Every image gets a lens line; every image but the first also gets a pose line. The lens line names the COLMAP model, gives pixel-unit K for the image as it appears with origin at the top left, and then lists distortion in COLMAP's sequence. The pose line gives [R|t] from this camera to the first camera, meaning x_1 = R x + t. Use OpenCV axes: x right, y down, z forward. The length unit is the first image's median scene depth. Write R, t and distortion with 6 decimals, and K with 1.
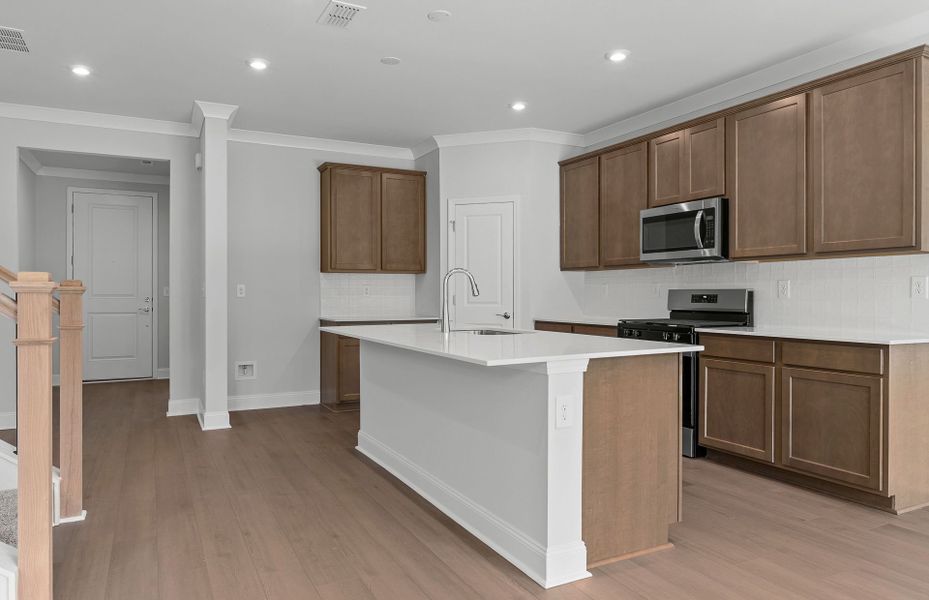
lens RADIAL K [[622.8, 0, 464.2], [0, 622.8, 294.8], [0, 0, 1]] dist [0.039195, 0.000381]
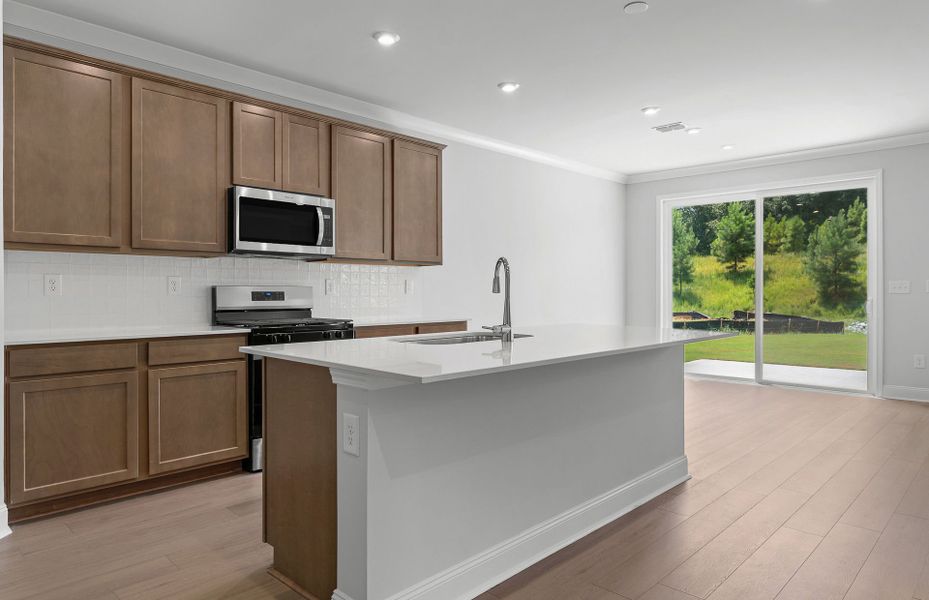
lens RADIAL K [[573.0, 0, 459.4], [0, 573.0, 295.4], [0, 0, 1]] dist [-0.006422, -0.000226]
pose [[-0.318559, -0.007506, 0.947873, -0.503011], [0.002366, 0.999959, 0.008714, -0.001305], [-0.947900, 0.005019, -0.318528, 0.965957]]
